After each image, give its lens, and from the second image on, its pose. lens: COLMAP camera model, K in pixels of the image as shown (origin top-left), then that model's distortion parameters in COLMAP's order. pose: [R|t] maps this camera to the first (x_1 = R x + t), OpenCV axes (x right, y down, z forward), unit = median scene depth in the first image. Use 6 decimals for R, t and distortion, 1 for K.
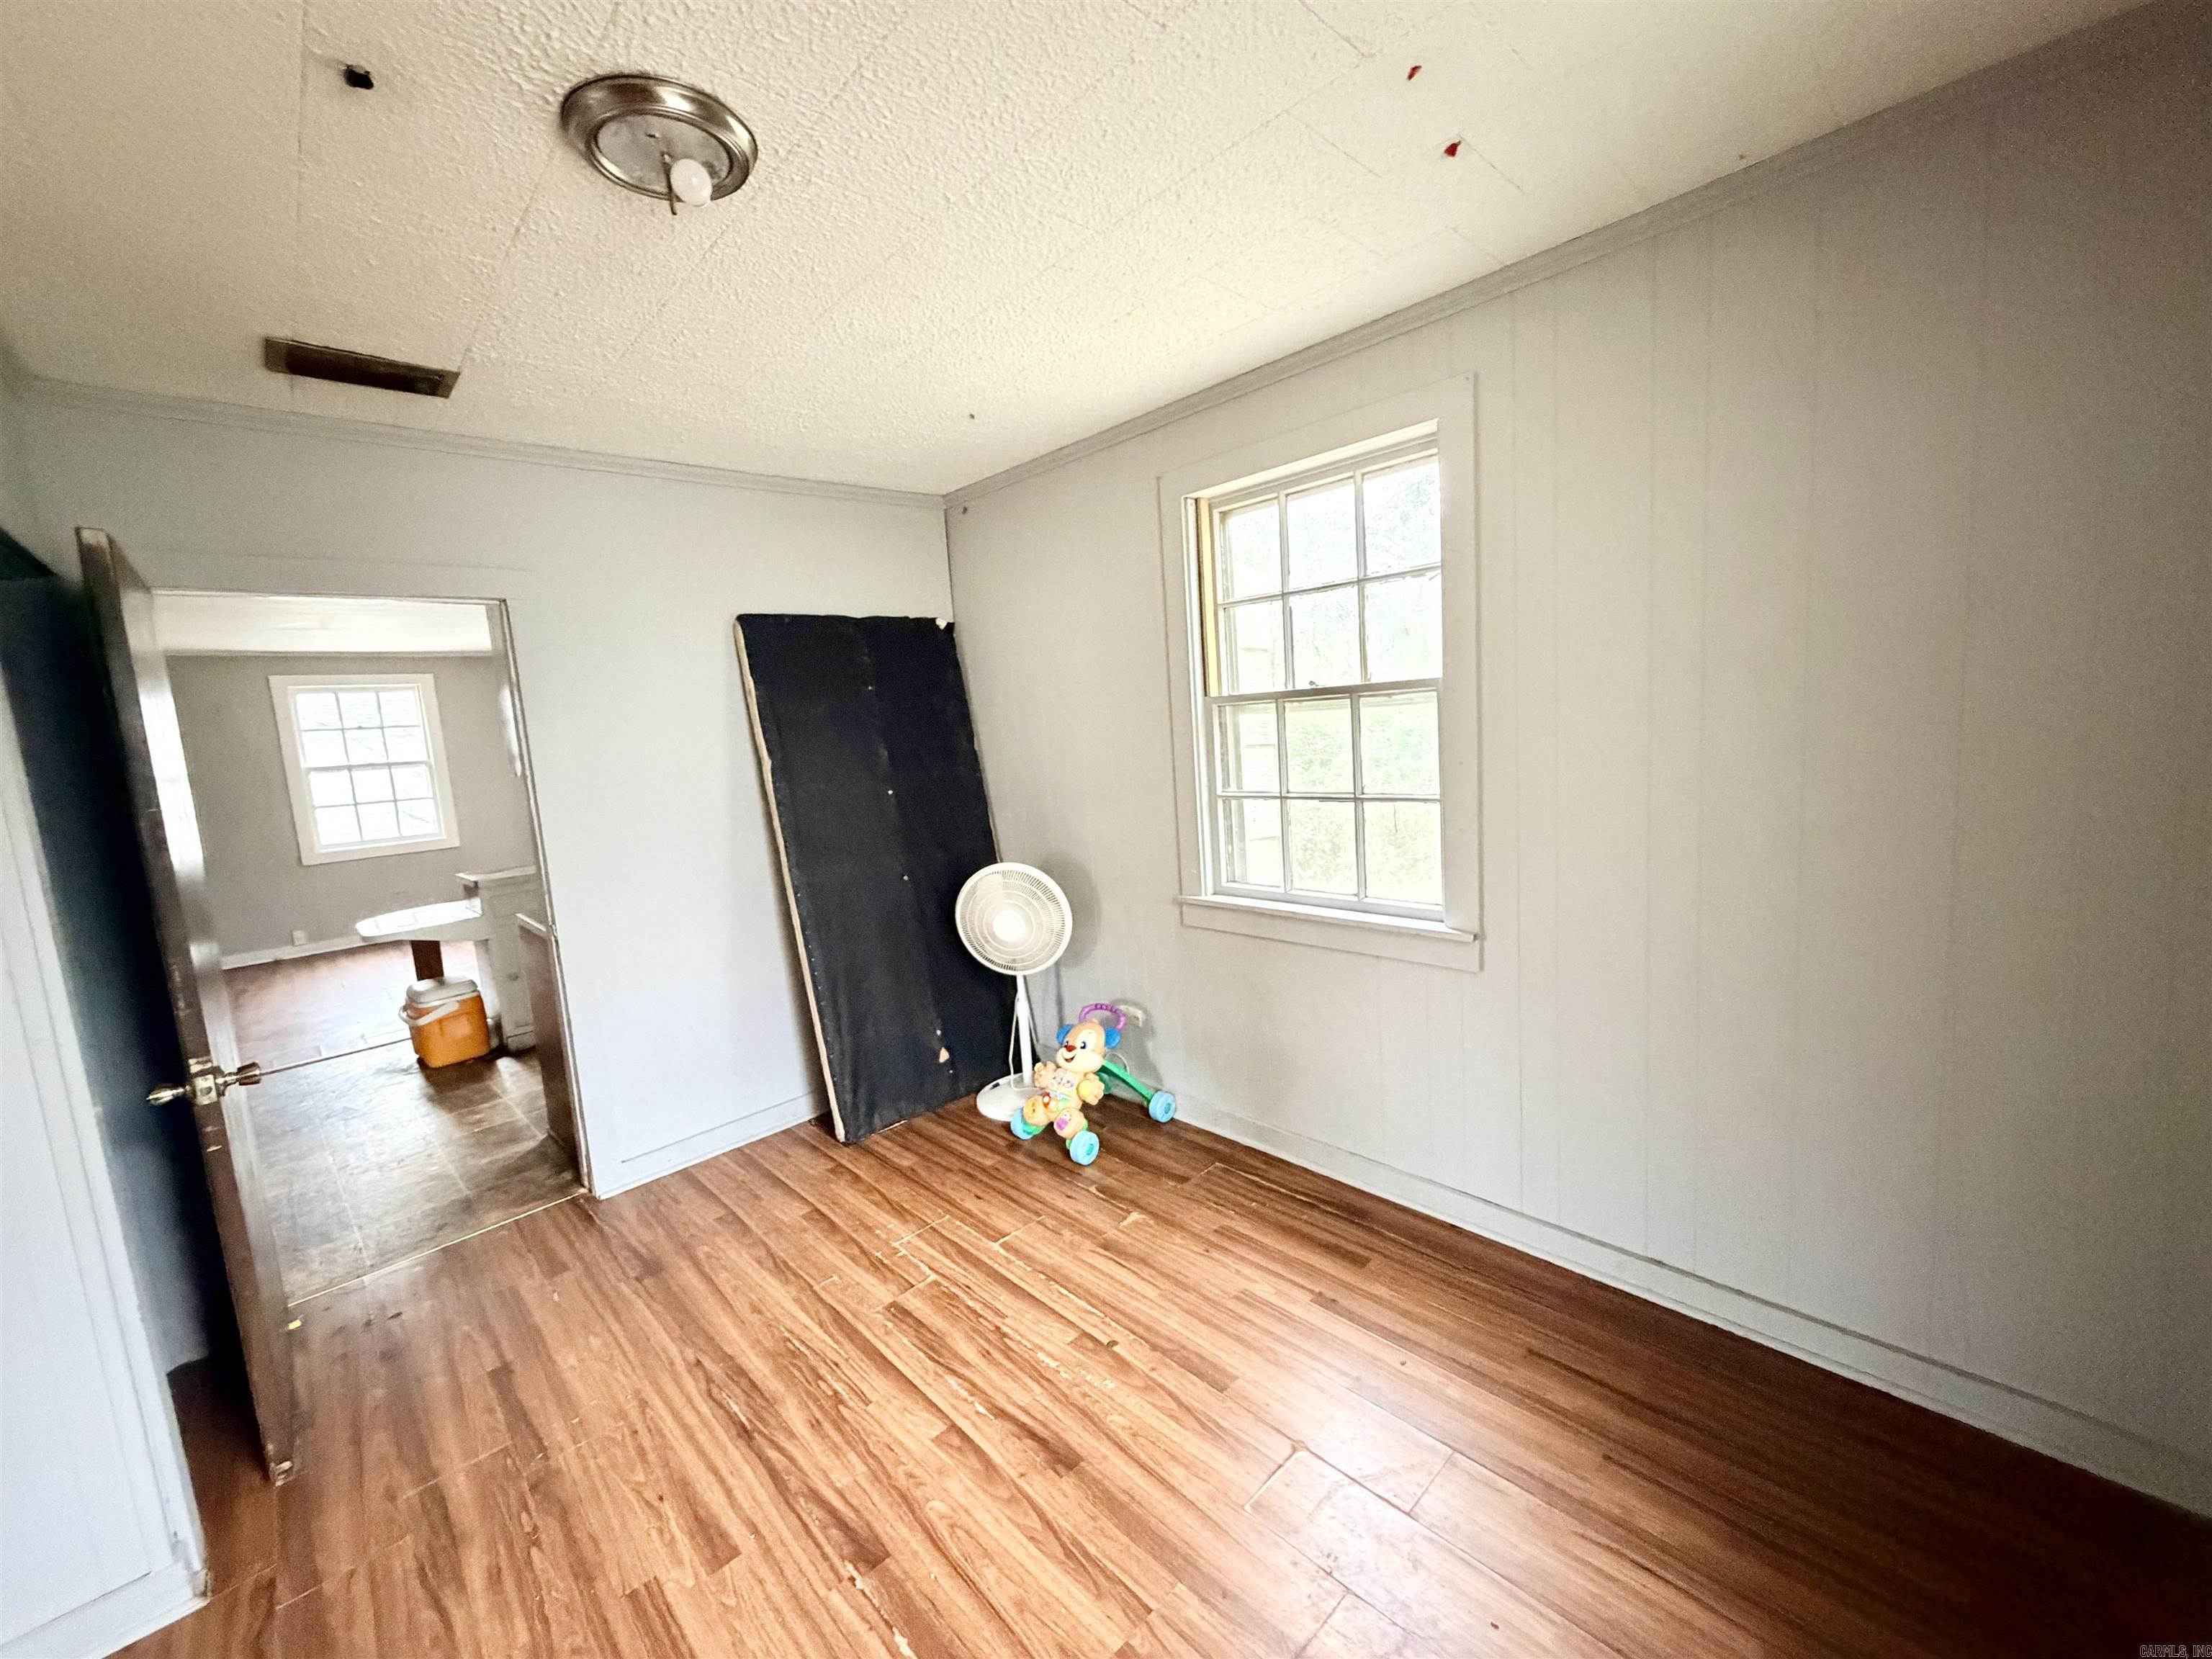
lens RADIAL K [[881.4, 0, 1116.0], [0, 881.4, 826.7], [0, 0, 1]] dist [0.001888, 0.000116]
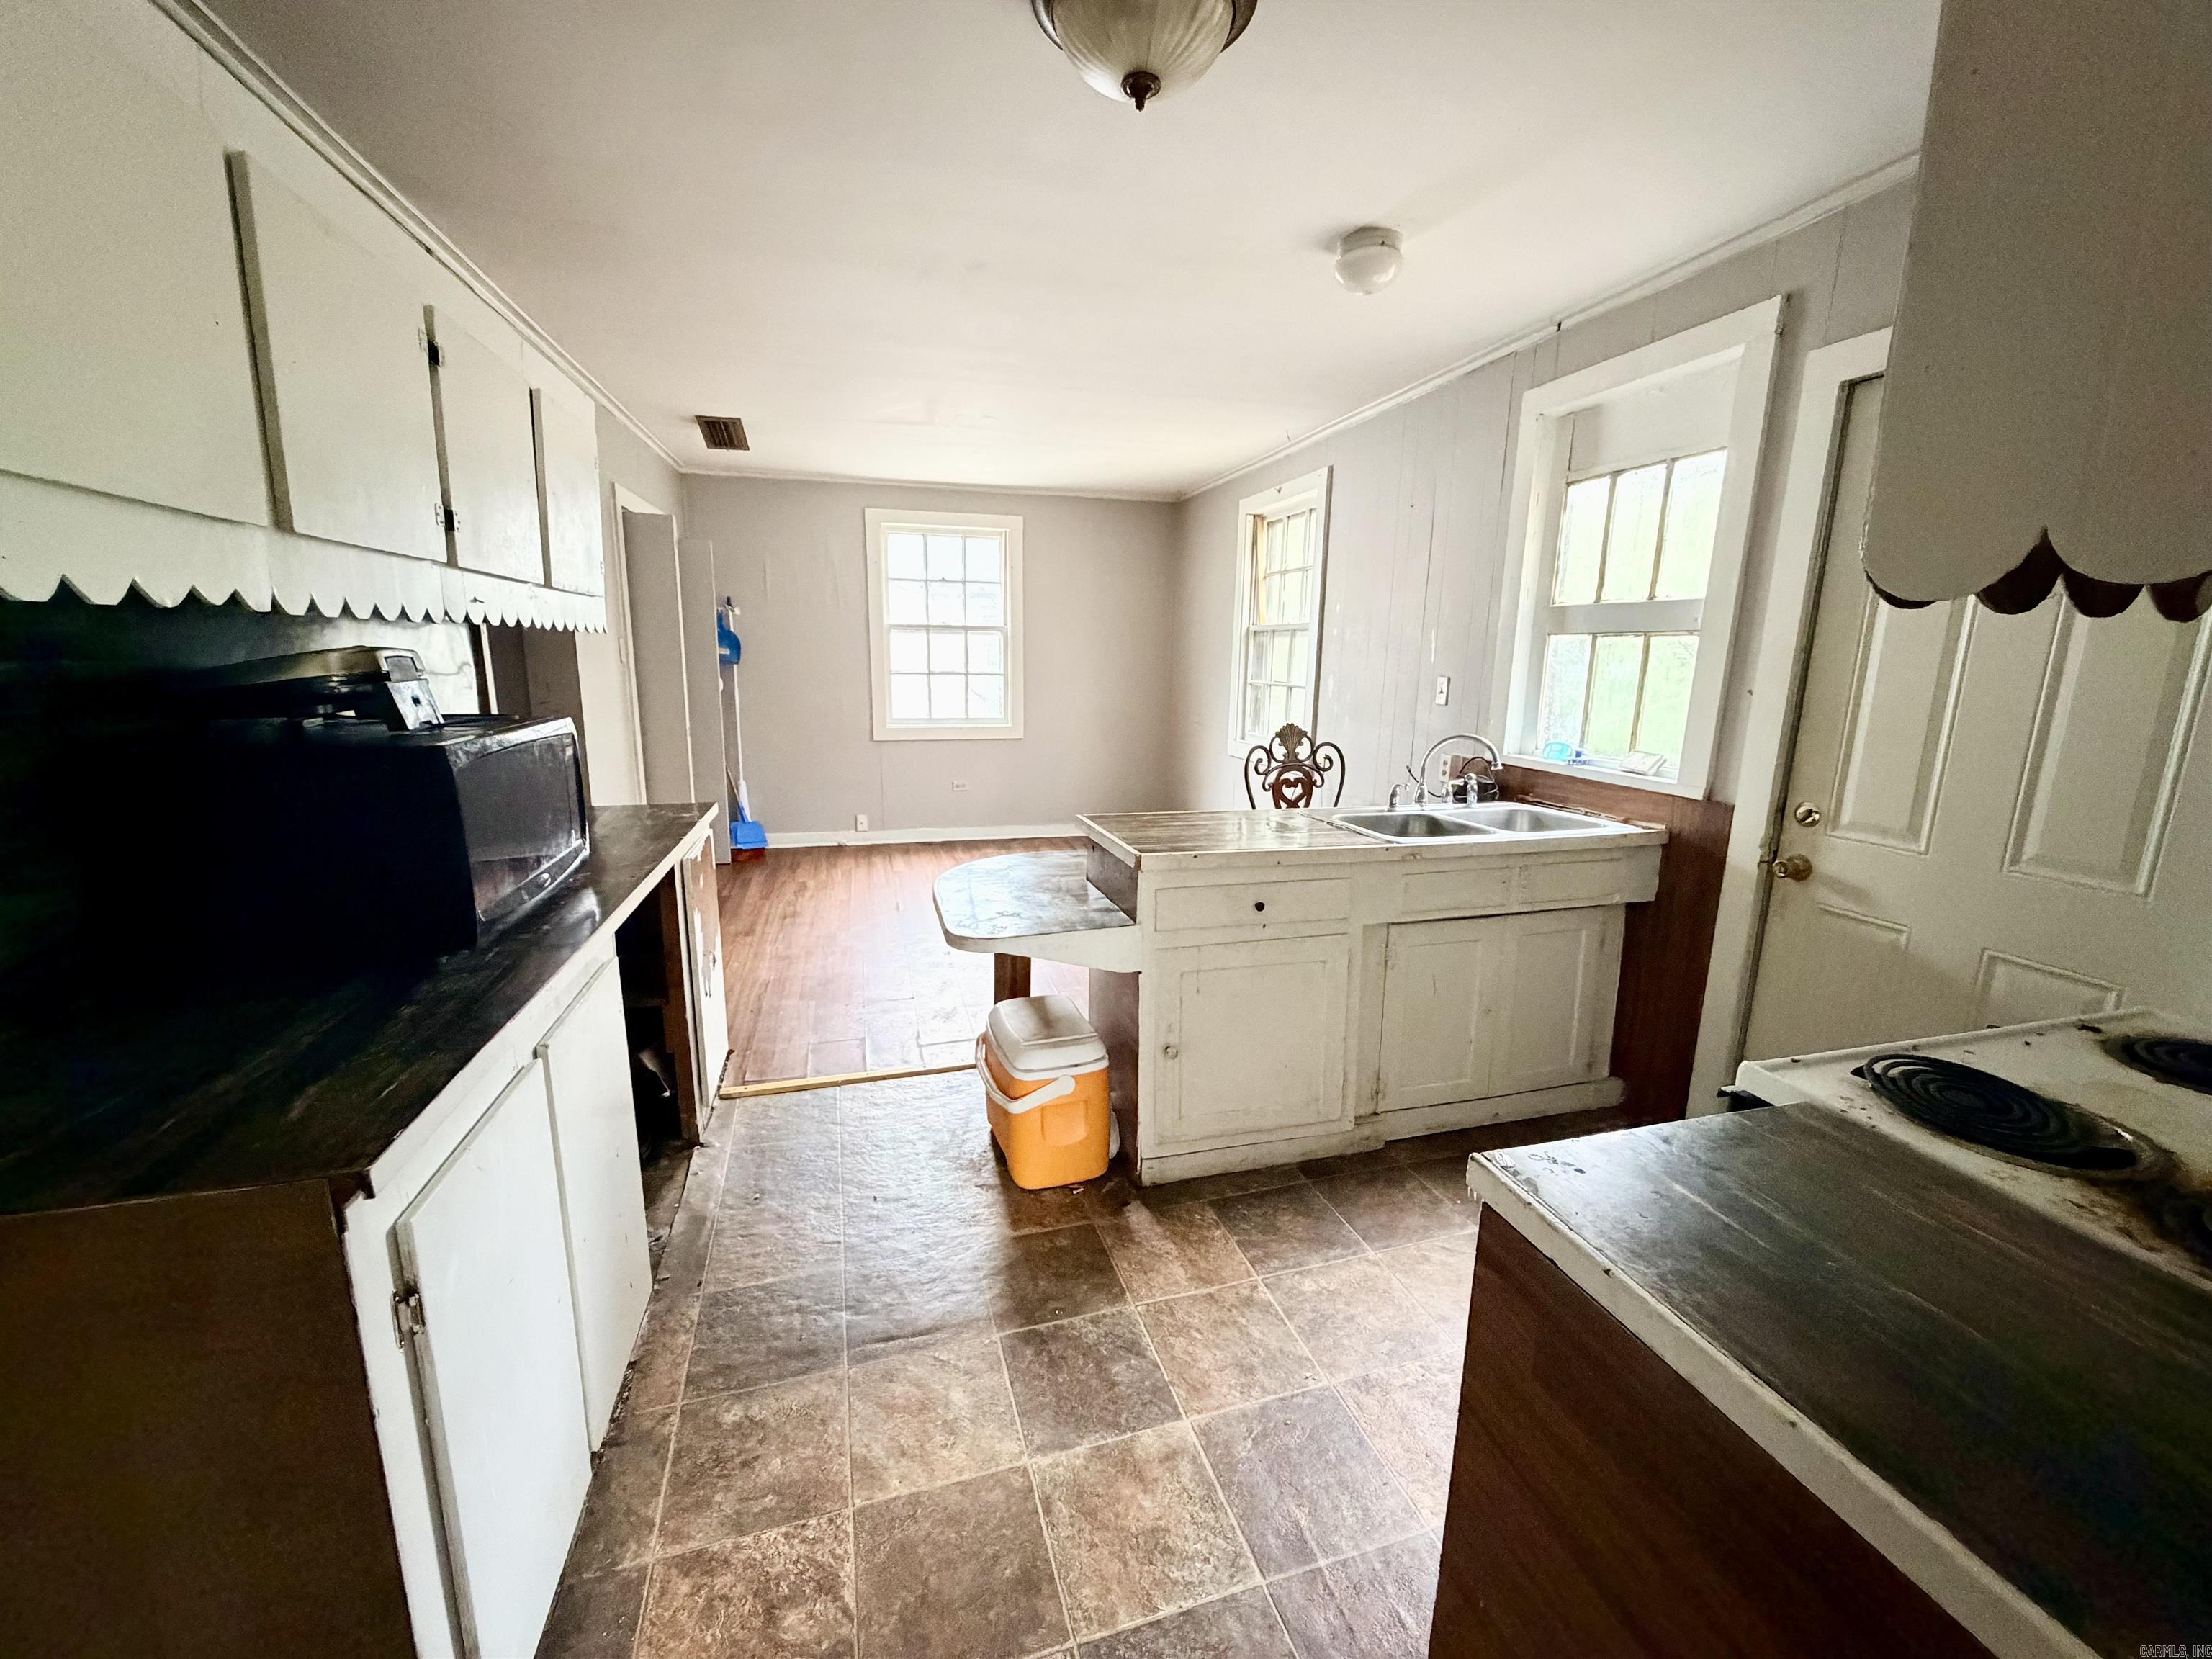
lens RADIAL K [[881.4, 0, 1105.2], [0, 881.4, 827.5], [0, 0, 1]] dist [0.001888, 0.000116]
pose [[0.872998, 0.170124, -0.457092, -0.328670], [-0.131598, 0.984597, 0.115116, 0.000467], [0.469635, -0.040344, 0.881938, 0.357475]]
